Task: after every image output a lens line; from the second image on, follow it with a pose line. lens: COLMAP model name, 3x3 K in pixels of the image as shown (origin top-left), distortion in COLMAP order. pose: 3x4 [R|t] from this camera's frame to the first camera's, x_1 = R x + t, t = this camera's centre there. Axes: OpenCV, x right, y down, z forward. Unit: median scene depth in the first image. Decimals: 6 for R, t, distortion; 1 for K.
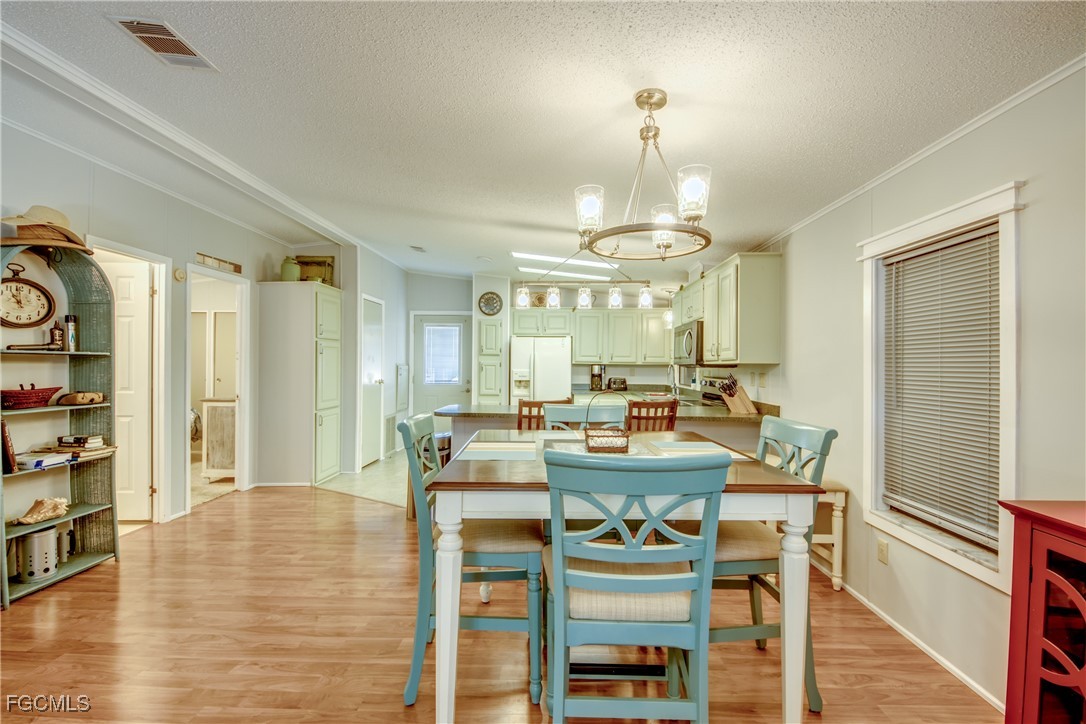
lens RADIAL K [[480.9, 0, 536.4], [0, 480.9, 359.2], [0, 0, 1]] dist [0.014430, -0.013167]
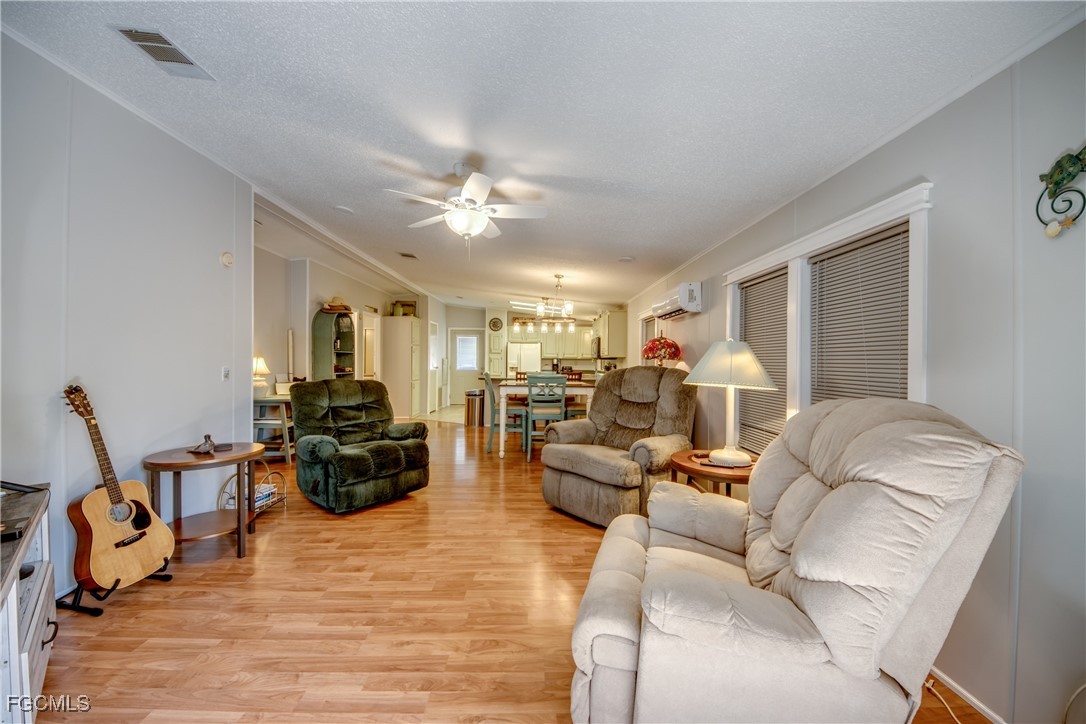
lens RADIAL K [[404.9, 0, 546.5], [0, 404.9, 369.7], [0, 0, 1]] dist [0.000905, -0.000133]
pose [[0.997648, -0.000378, 0.068548, -0.011668], [-0.001817, 0.999488, 0.031955, 0.004386], [-0.068525, -0.032004, 0.997136, -0.546172]]
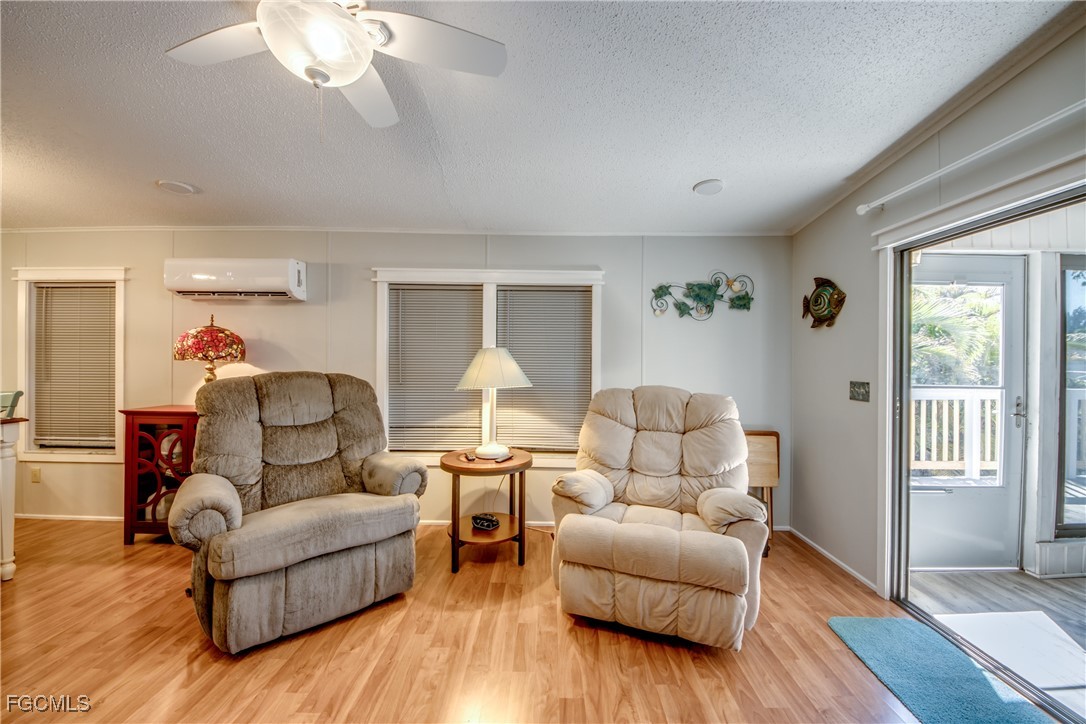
lens RADIAL K [[409.3, 0, 558.5], [0, 409.3, 365.9], [0, 0, 1]] dist [0.012406, -0.009214]
pose [[-0.039222, -0.016813, 0.999089, -0.242177], [-0.019043, 0.999689, 0.016076, 0.000088], [-0.999049, -0.018395, -0.039530, -0.230158]]
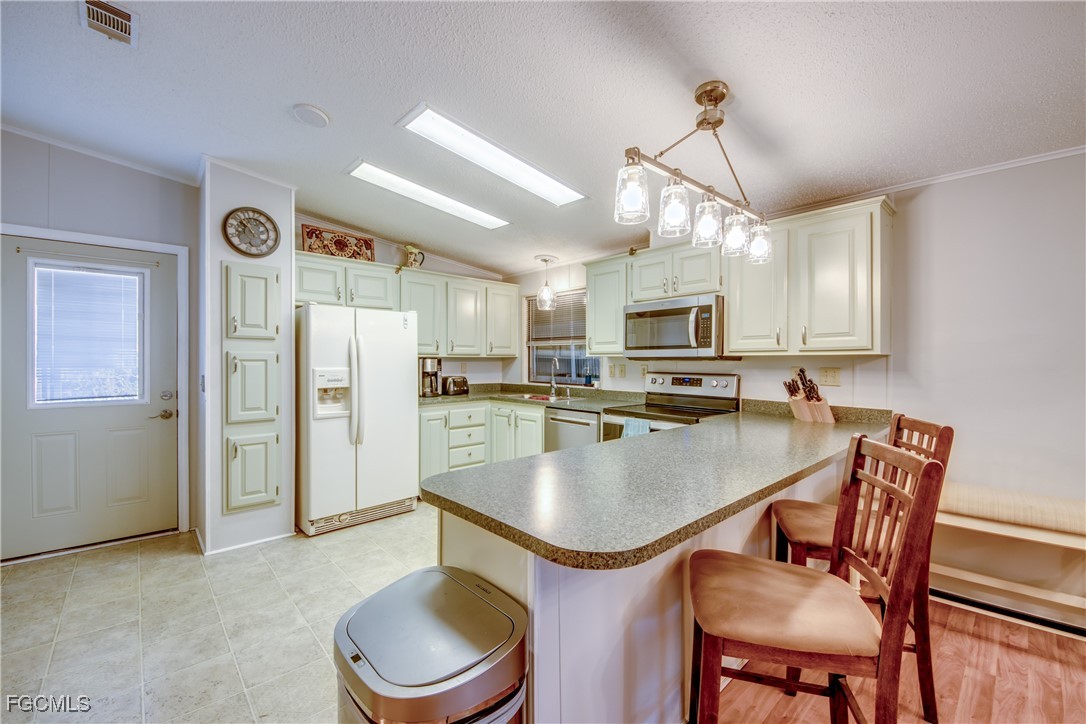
lens RADIAL K [[430.5, 0, 541.9], [0, 430.5, 360.9], [0, 0, 1]] dist [-0.021108, -0.002936]
pose [[0.704388, -0.008921, 0.709759, -0.207145], [-0.005204, 0.999829, 0.017731, 0.004873], [-0.709796, -0.016183, 0.704222, 0.520902]]
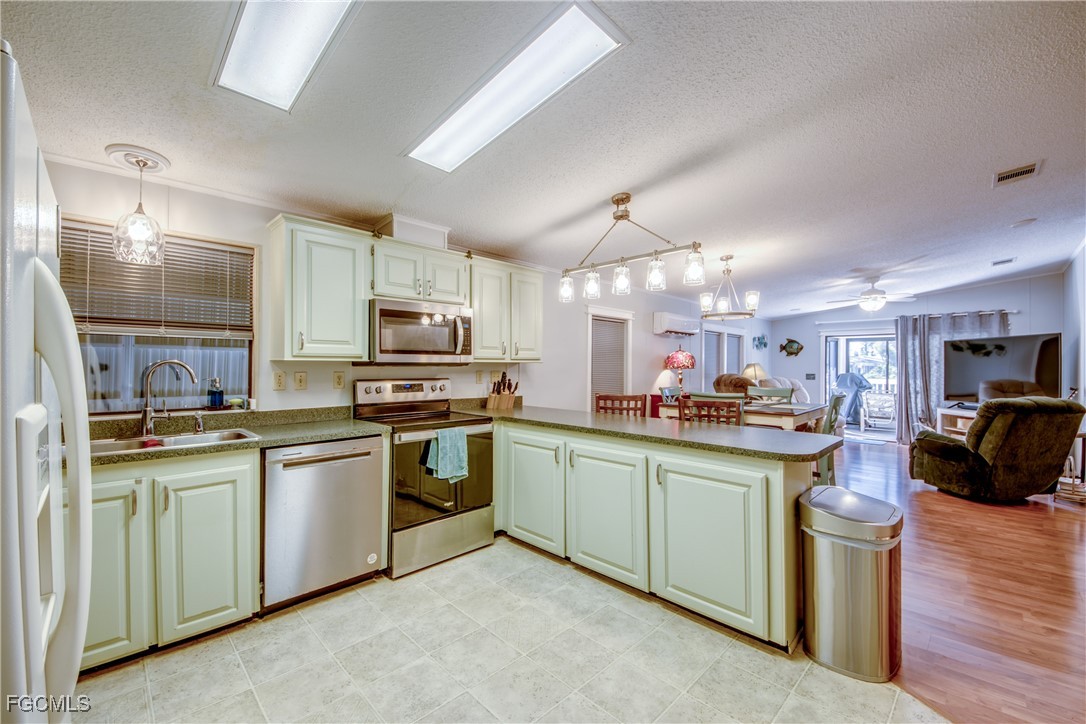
lens RADIAL K [[459.4, 0, 544.6], [0, 459.4, 363.0], [0, 0, 1]] dist [0.003354, -0.003336]
pose [[-0.749692, -0.010857, 0.661698, -0.189068], [-0.021096, 0.999749, -0.007499, 0.009684], [-0.661451, -0.019581, -0.749733, 1.047459]]
